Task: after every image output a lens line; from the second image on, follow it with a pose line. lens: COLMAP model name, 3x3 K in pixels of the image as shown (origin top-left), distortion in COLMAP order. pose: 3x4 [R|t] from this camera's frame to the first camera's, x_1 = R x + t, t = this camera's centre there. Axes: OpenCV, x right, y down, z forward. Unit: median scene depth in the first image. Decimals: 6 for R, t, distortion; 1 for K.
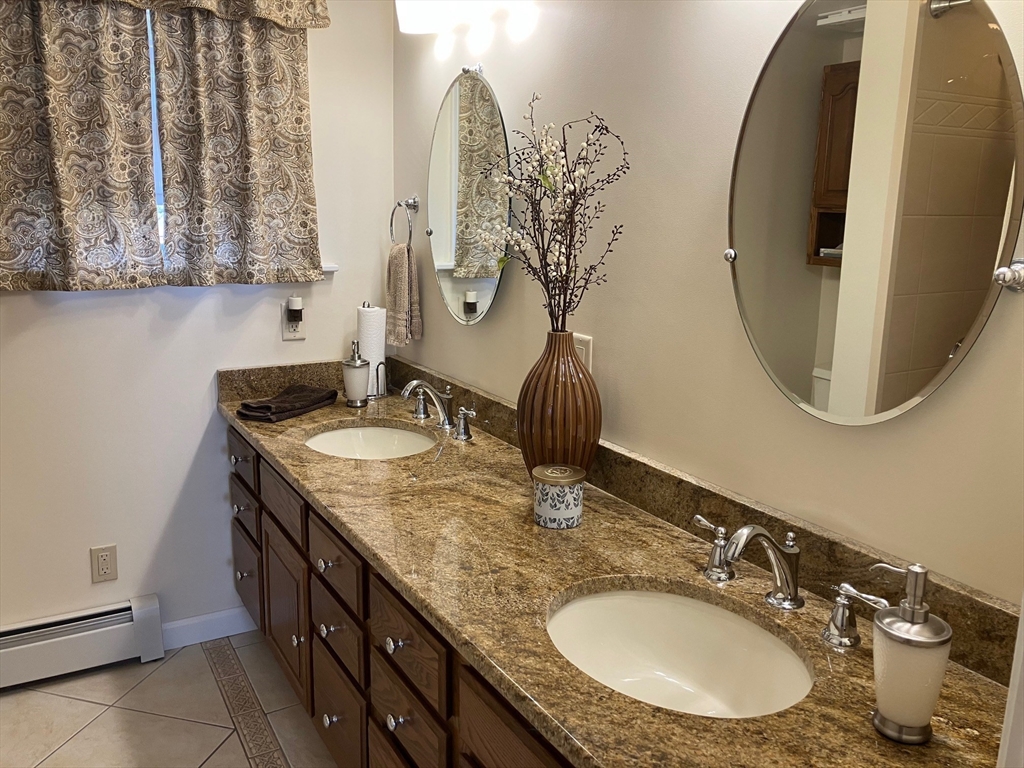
lens RADIAL K [[850.8, 0, 512.0], [0, 850.8, 384.0], [0, 0, 1]] dist [0.128269, -0.393274]
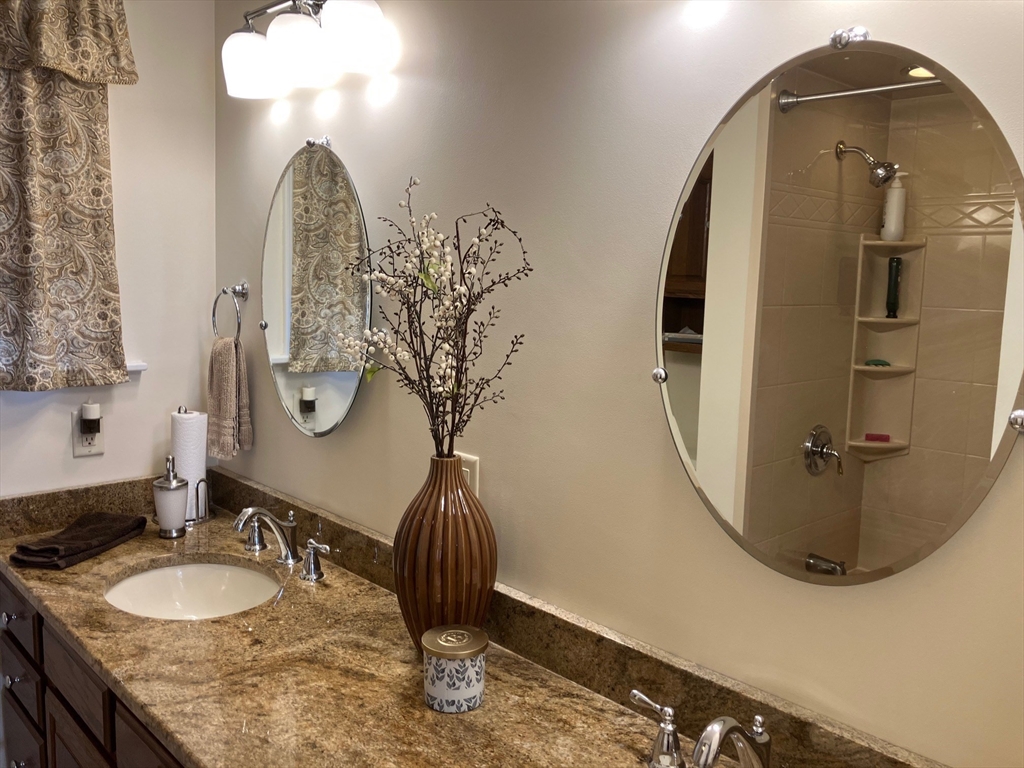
lens RADIAL K [[855.3, 0, 506.0], [0, 855.3, 376.4], [0, 0, 1]] dist [0.041017, -0.055517]
pose [[0.976012, -0.016570, 0.217083, -0.052631], [0.034033, 0.996454, -0.076952, -0.059471], [-0.215038, 0.082494, 0.973115, 0.139007]]
